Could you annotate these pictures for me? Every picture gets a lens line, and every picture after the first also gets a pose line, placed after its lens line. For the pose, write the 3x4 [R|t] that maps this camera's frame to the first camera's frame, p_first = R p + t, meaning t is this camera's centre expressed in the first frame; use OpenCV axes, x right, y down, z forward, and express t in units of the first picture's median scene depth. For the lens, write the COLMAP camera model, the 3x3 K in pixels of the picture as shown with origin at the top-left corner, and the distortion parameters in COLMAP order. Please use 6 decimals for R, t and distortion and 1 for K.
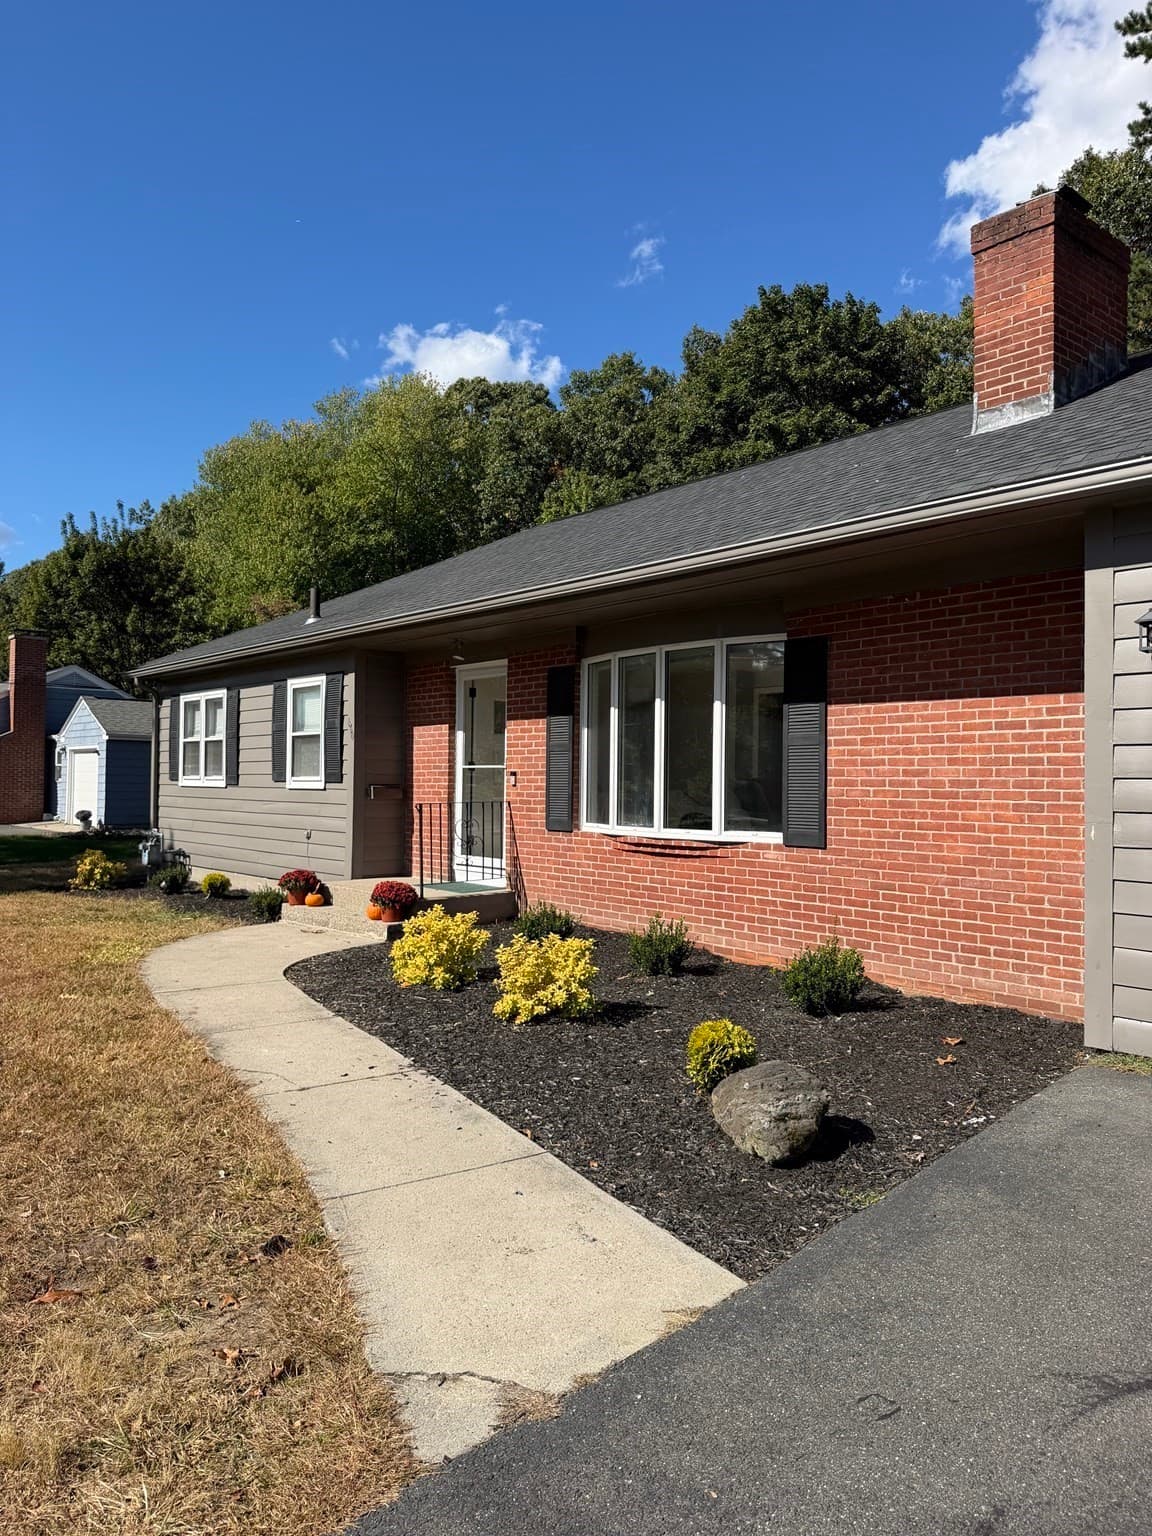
lens RADIAL K [[1075.6, 0, 579.0], [0, 1075.6, 777.9], [0, 0, 1]] dist [0.053199, -0.047504]
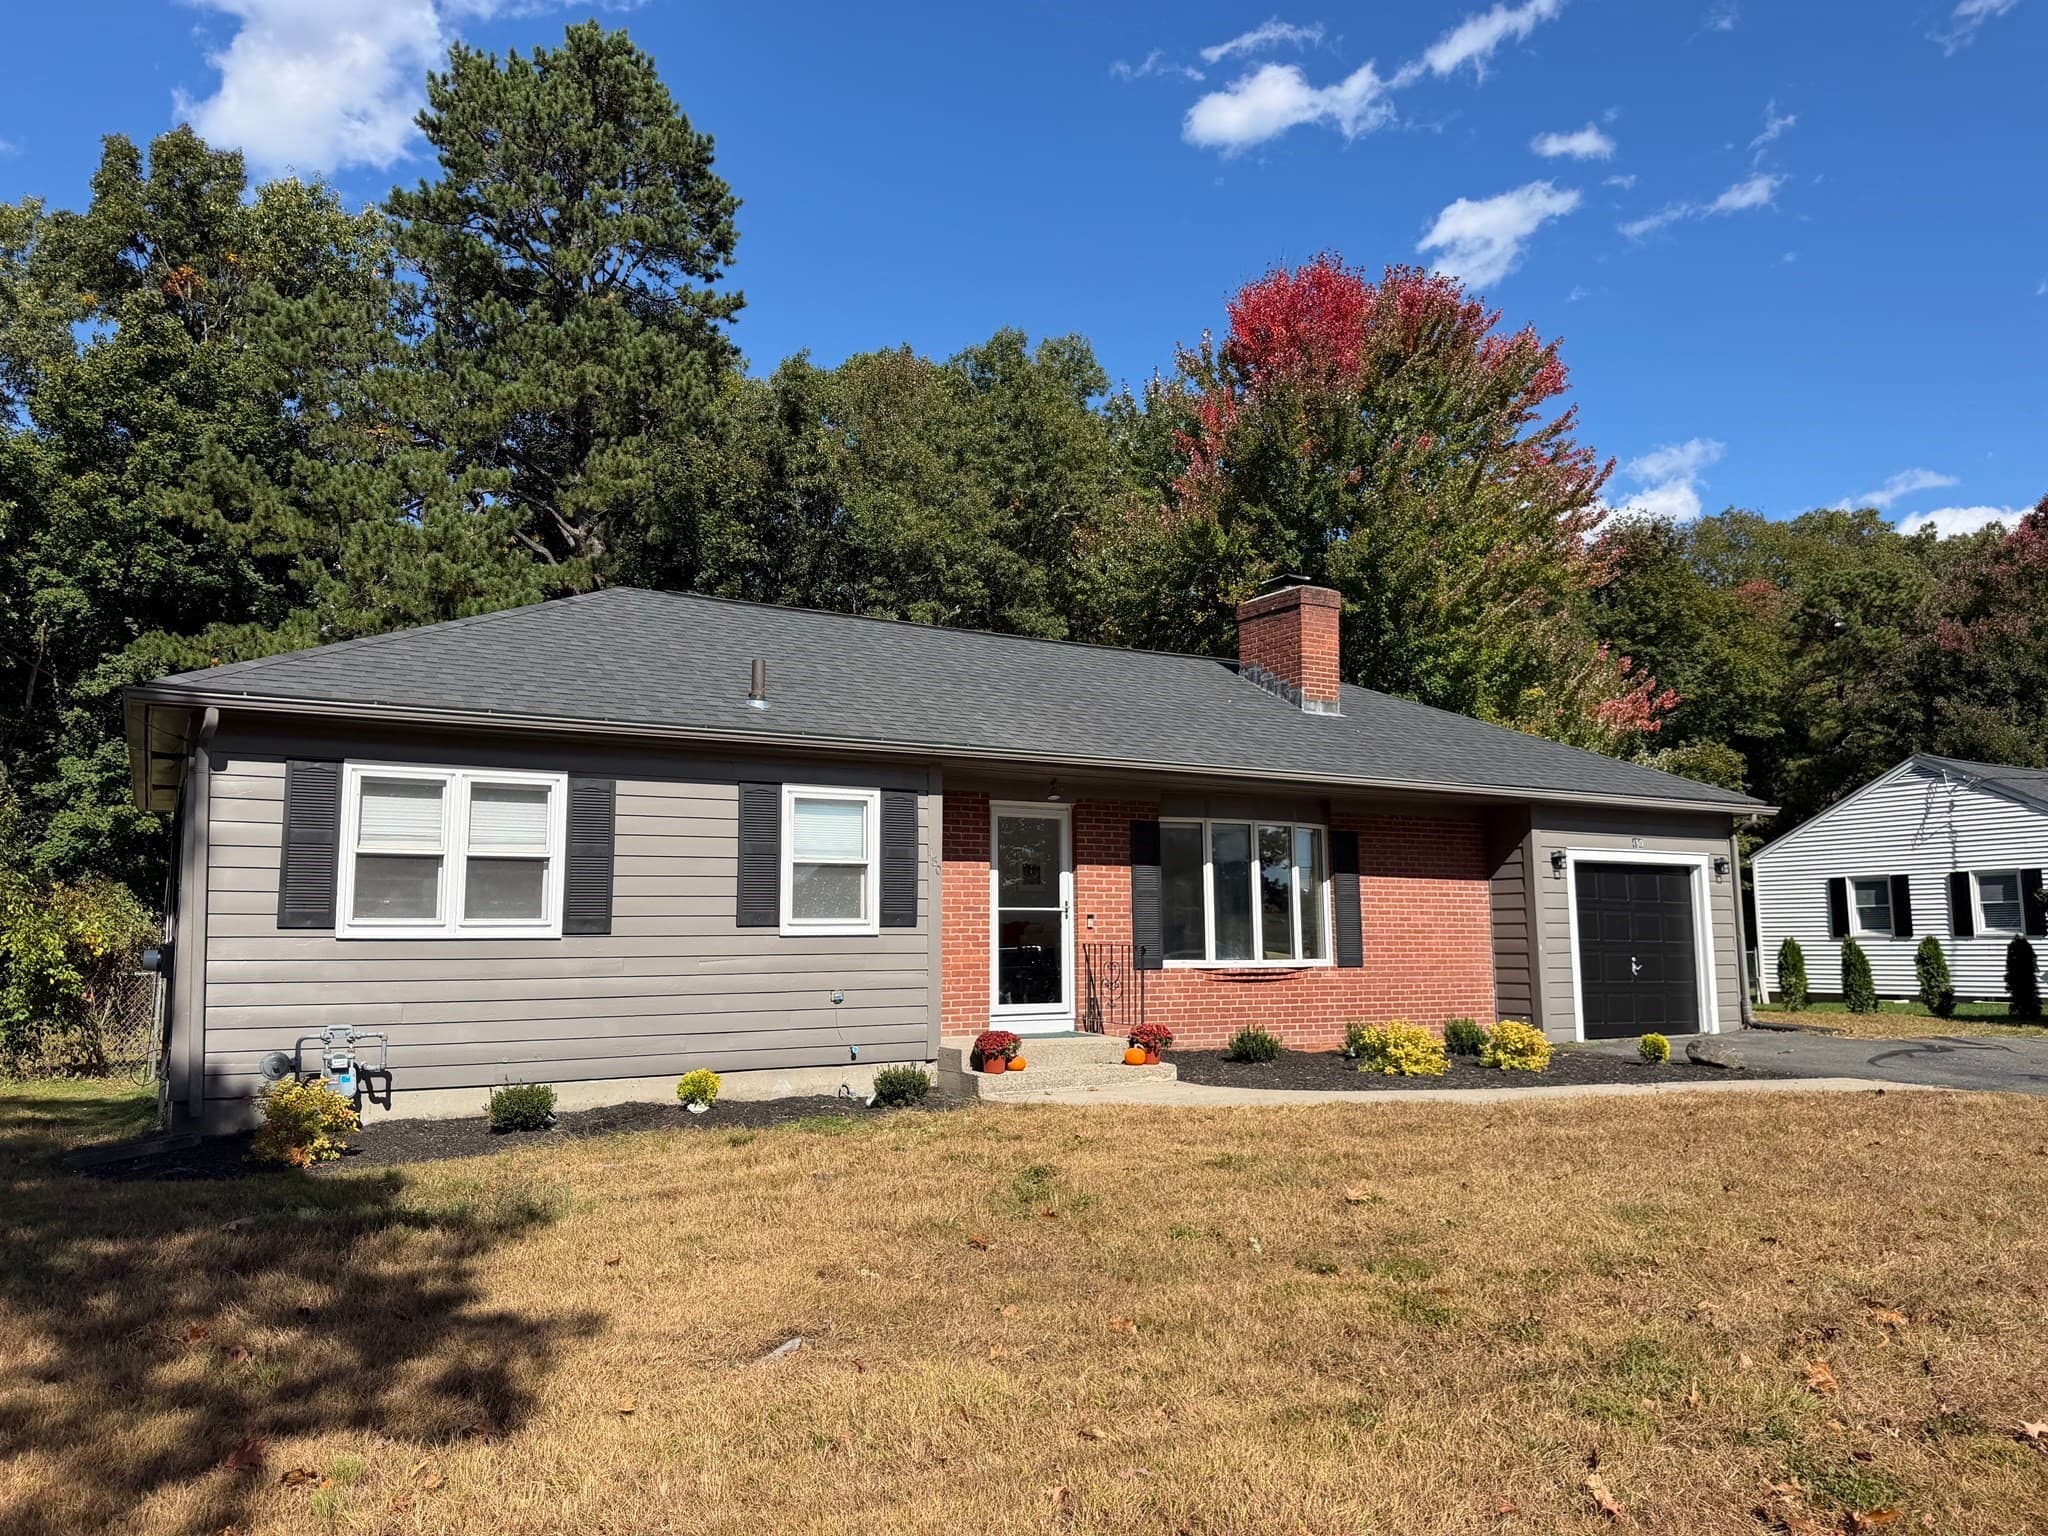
lens RADIAL K [[1434.2, 0, 1039.4], [0, 1434.2, 761.7], [0, 0, 1]] dist [0.053199, -0.047504]
pose [[0.169464, 0.114164, 0.978902, -1.260167], [0.003286, 0.993197, -0.116400, 0.007158], [-0.985531, 0.022942, 0.167936, 0.711576]]
